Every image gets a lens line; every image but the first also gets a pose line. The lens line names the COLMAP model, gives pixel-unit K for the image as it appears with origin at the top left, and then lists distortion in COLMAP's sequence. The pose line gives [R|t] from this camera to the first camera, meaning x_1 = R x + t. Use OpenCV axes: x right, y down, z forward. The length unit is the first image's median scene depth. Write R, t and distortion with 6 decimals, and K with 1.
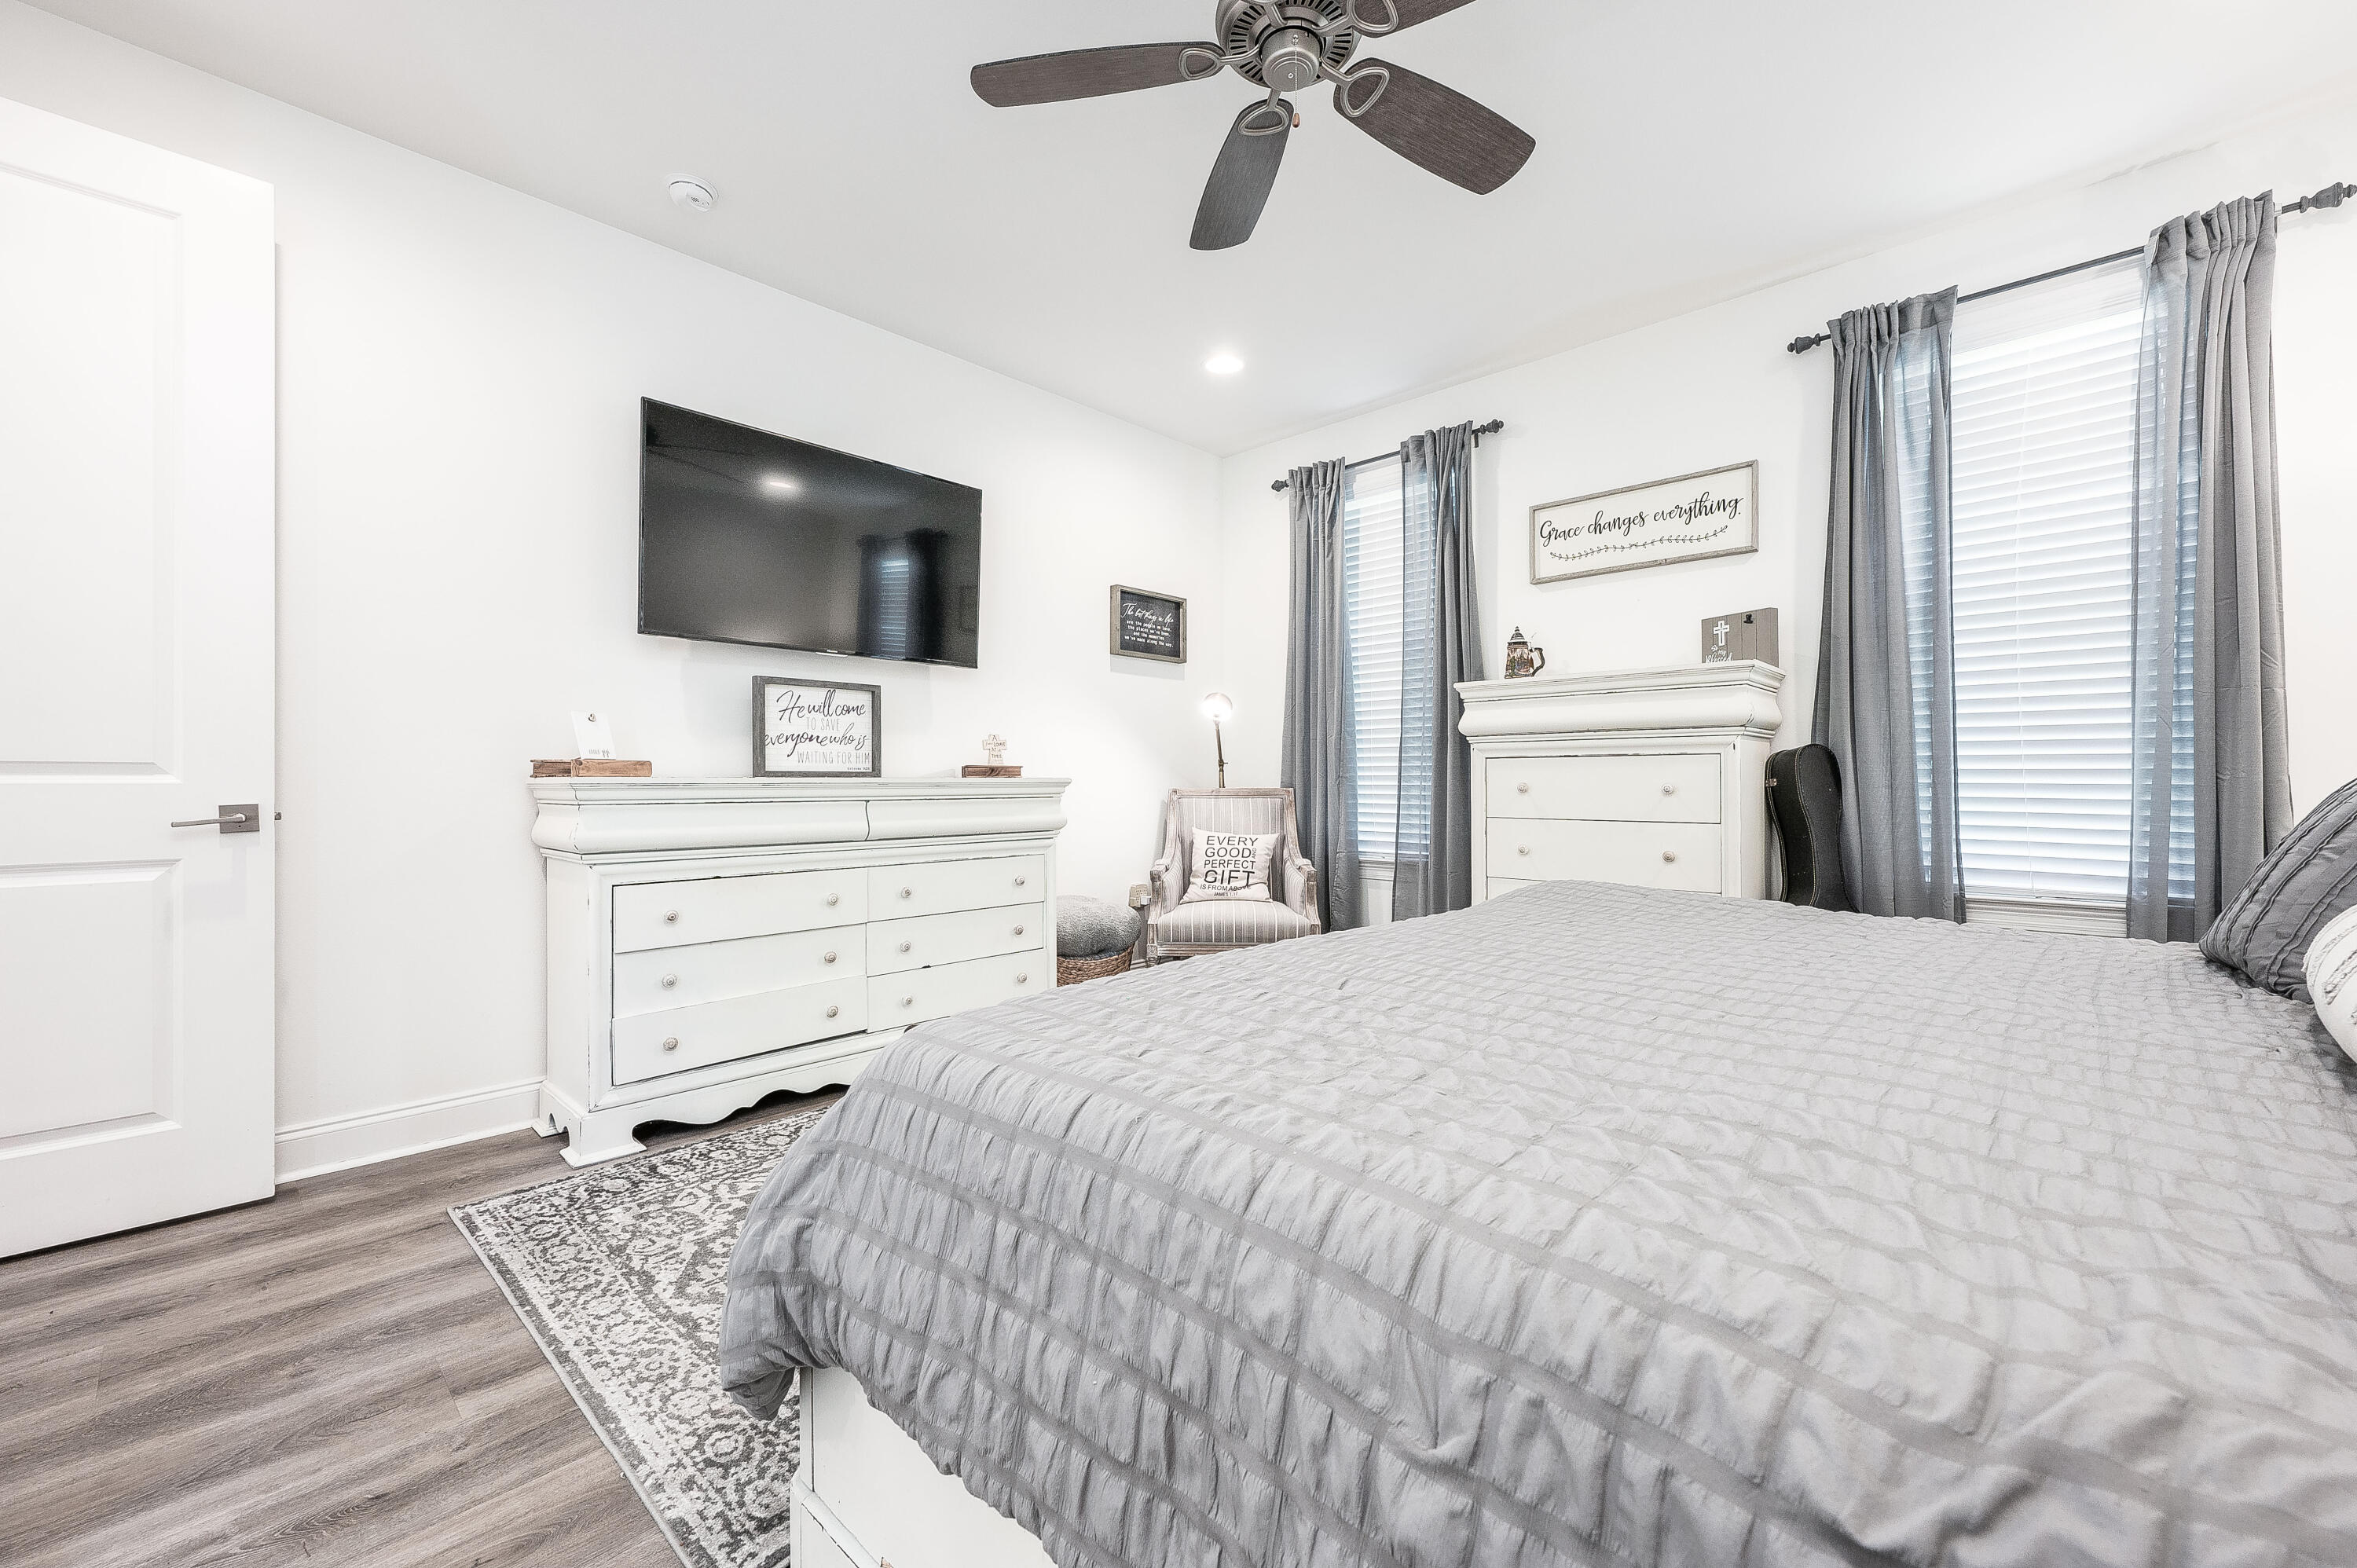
lens RADIAL K [[944.7, 0, 1185.8], [0, 944.7, 779.6], [0, 0, 1]] dist [-0.000503, -0.000802]
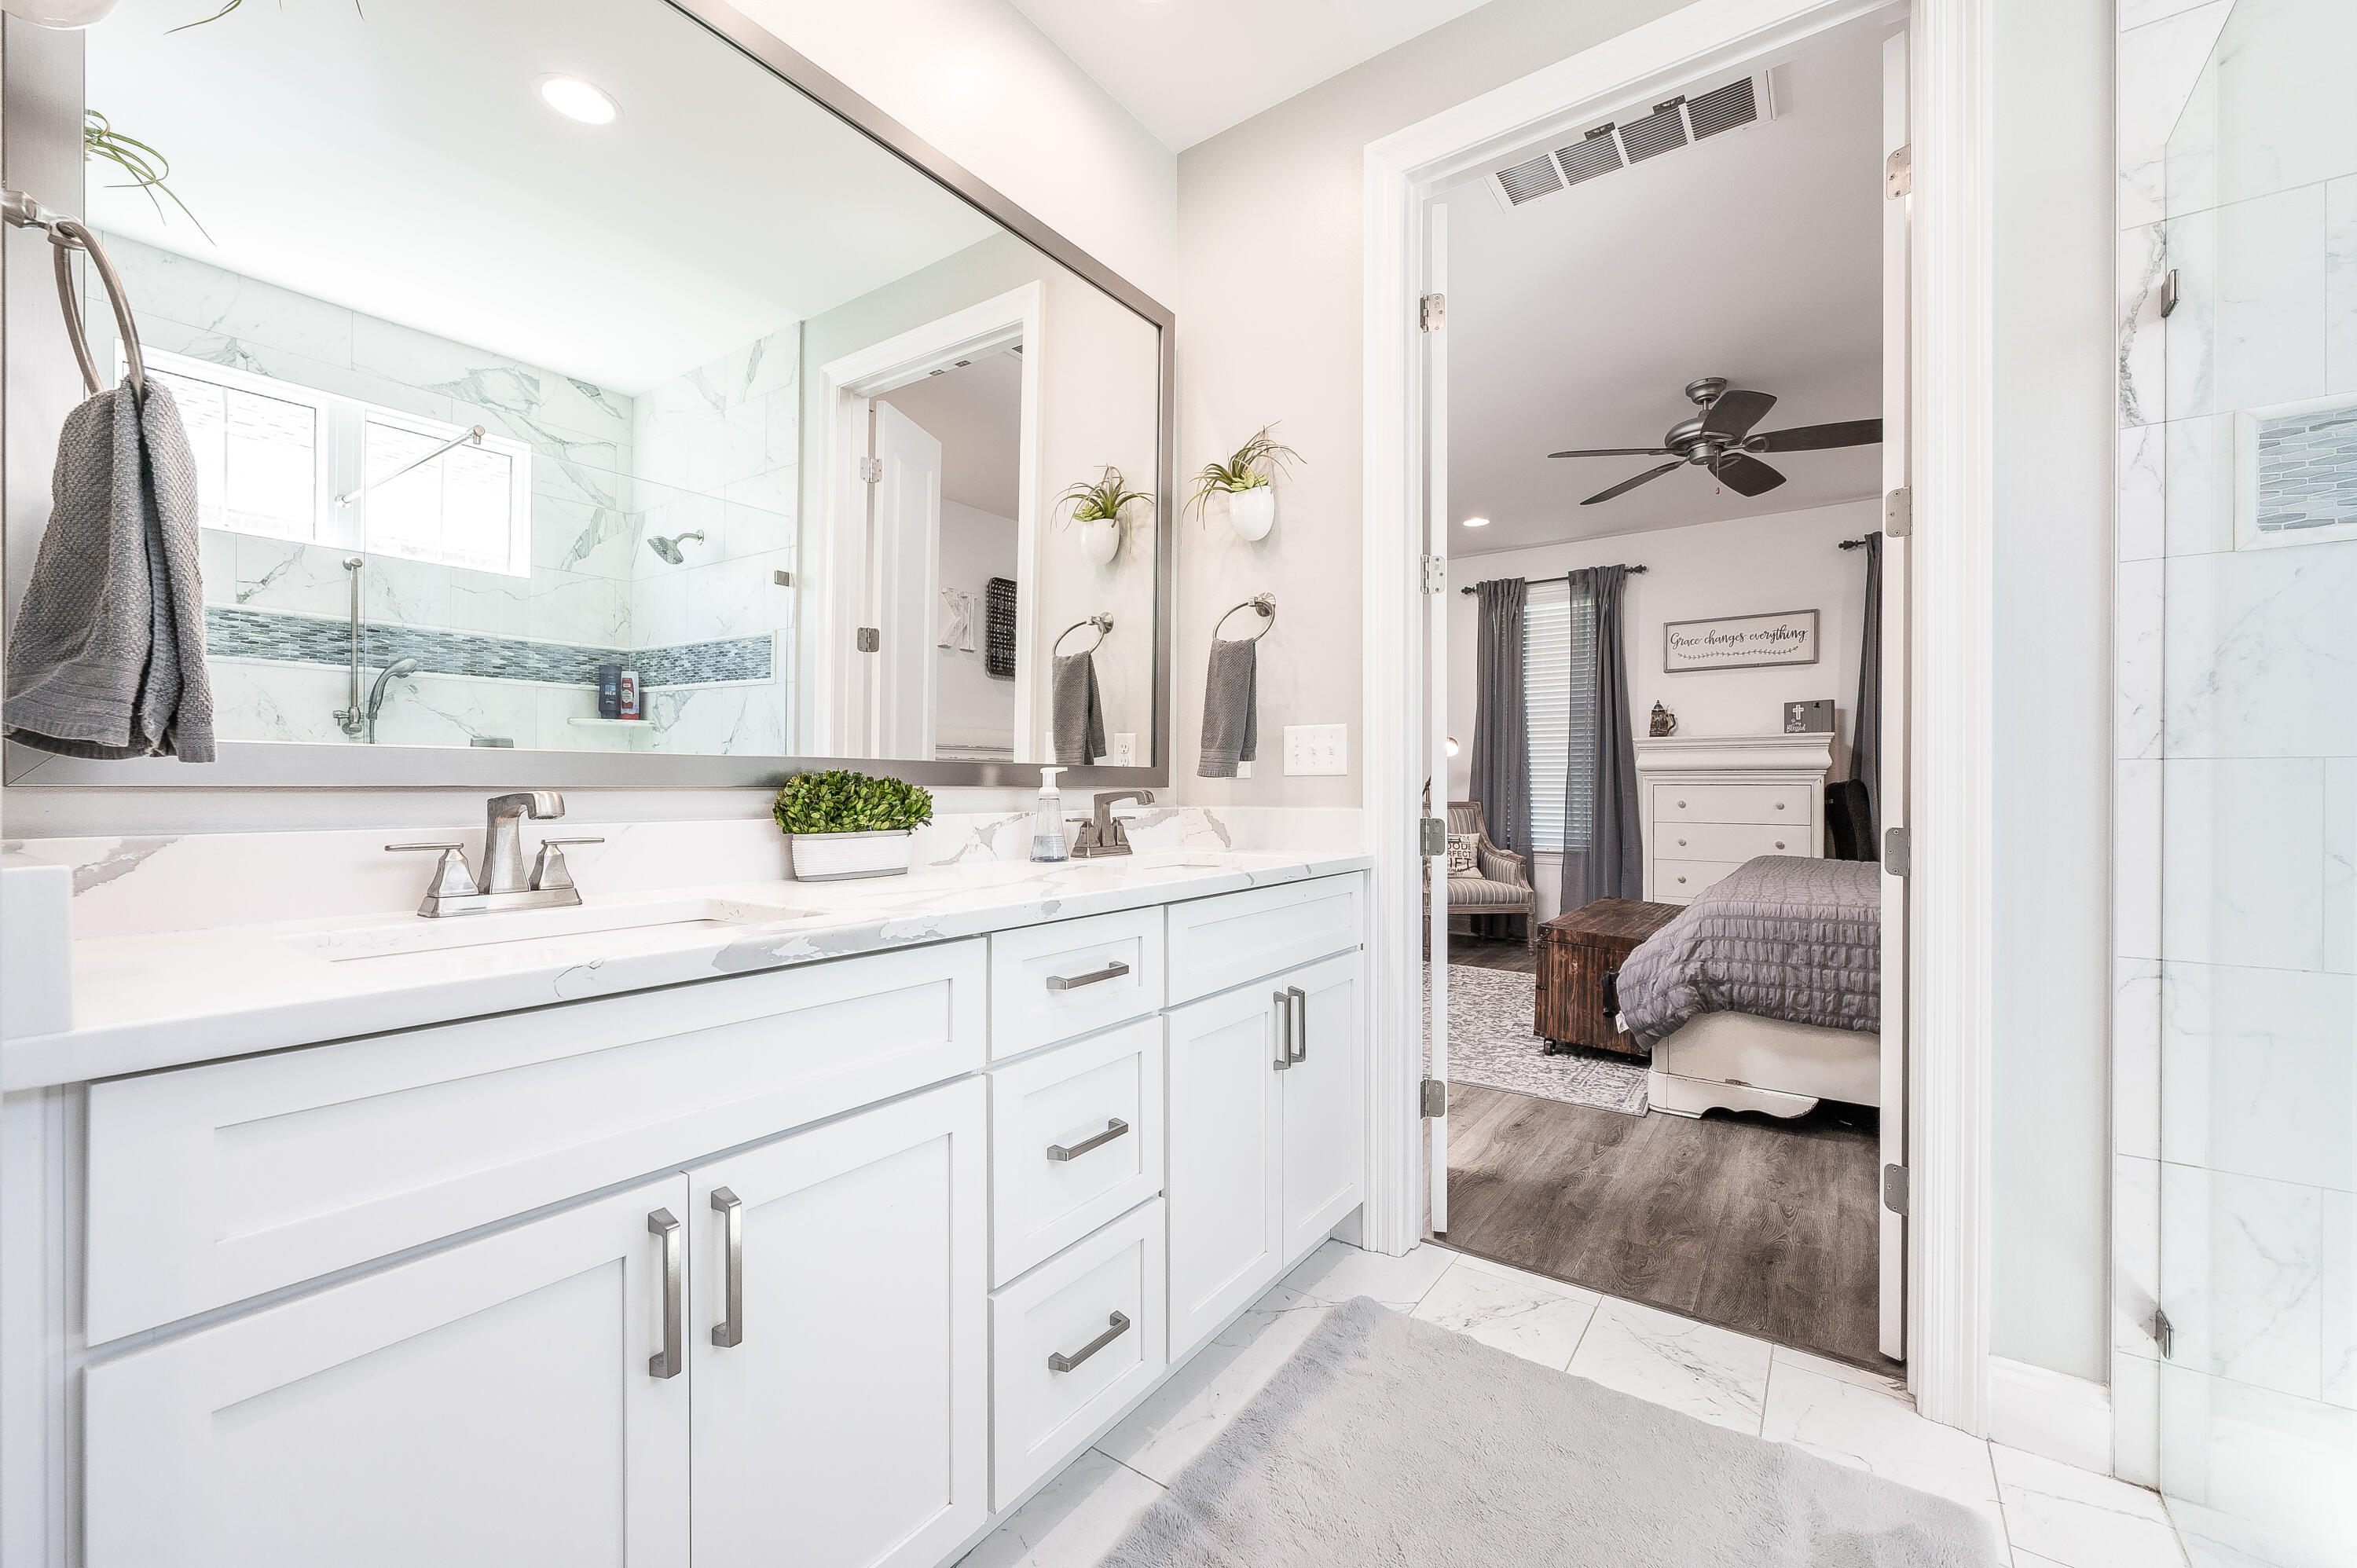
lens RADIAL K [[944.7, 0, 1175.6], [0, 944.7, 791.9], [0, 0, 1]] dist [-0.000503, -0.000802]
pose [[0.990978, 0.003645, 0.133973, -0.747744], [-0.004744, 0.999958, 0.007886, -0.021308], [-0.133939, -0.008451, 0.990954, -0.512231]]
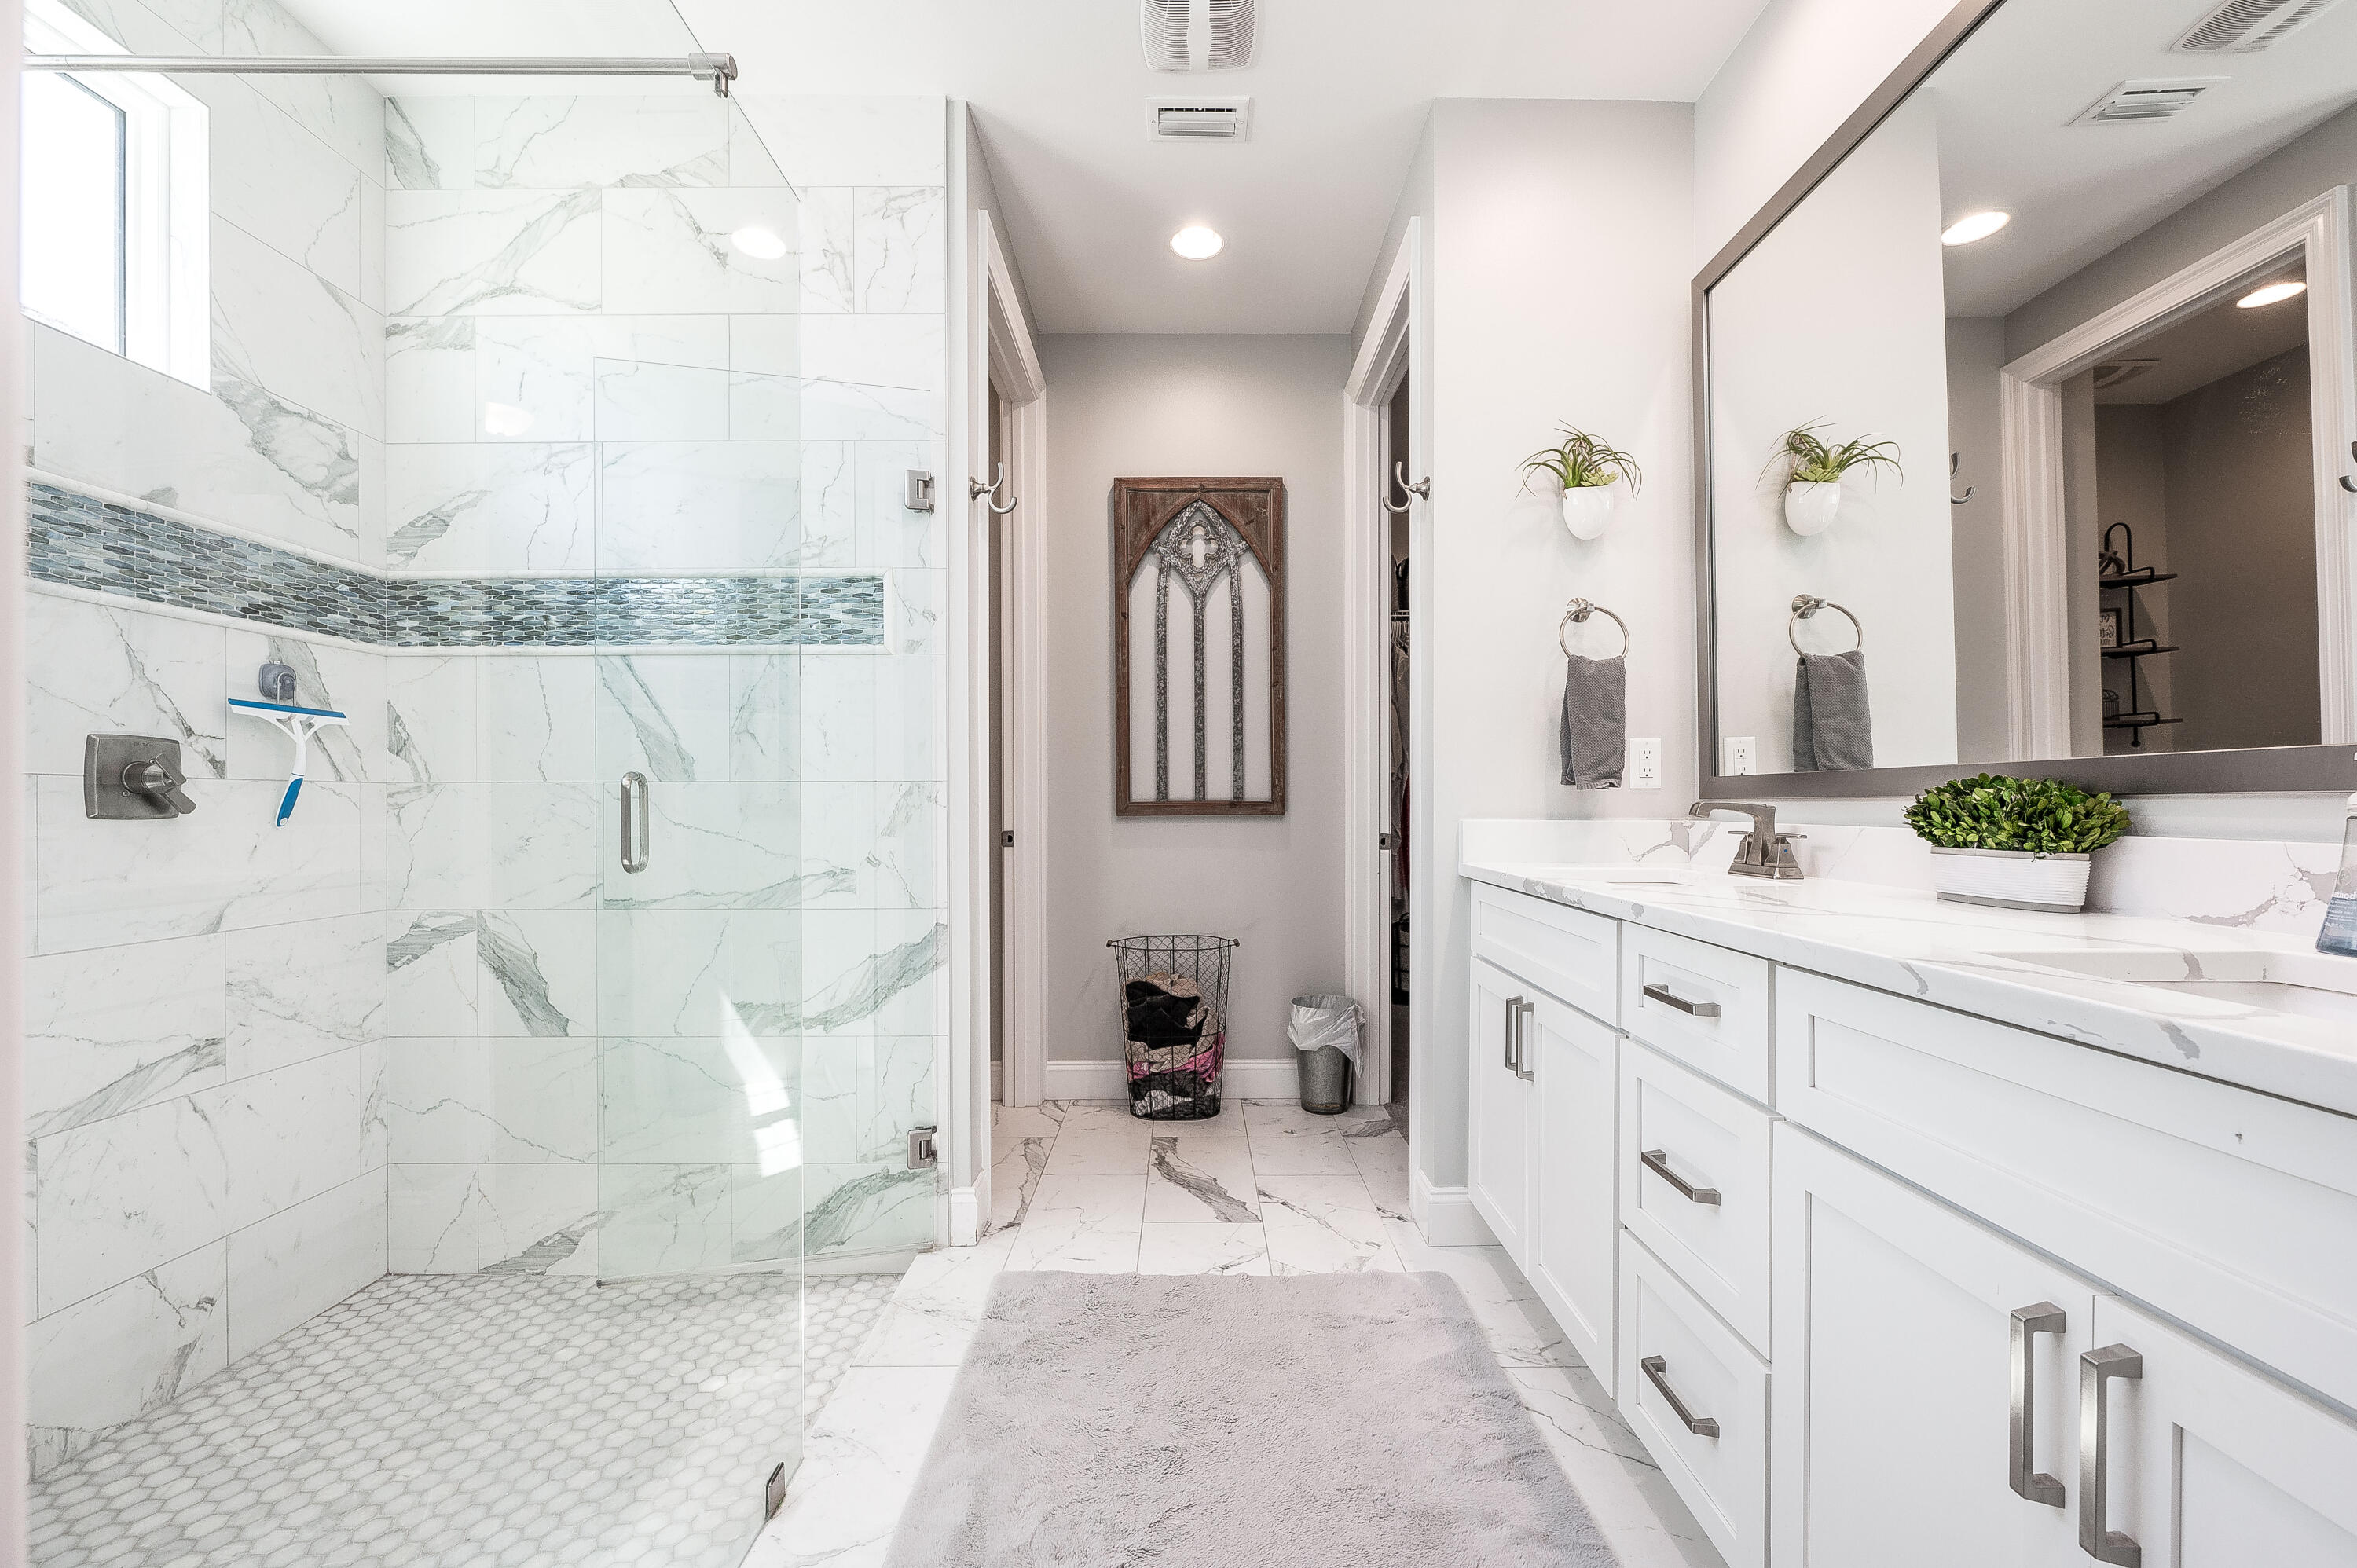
lens RADIAL K [[944.7, 0, 1203.2], [0, 944.7, 806.7], [0, 0, 1]] dist [-0.000503, -0.000802]
pose [[-0.718639, 0.007201, -0.695347, -0.329483], [0.006637, 0.999972, 0.003497, -0.018220], [0.695352, -0.002102, -0.718666, 0.036964]]
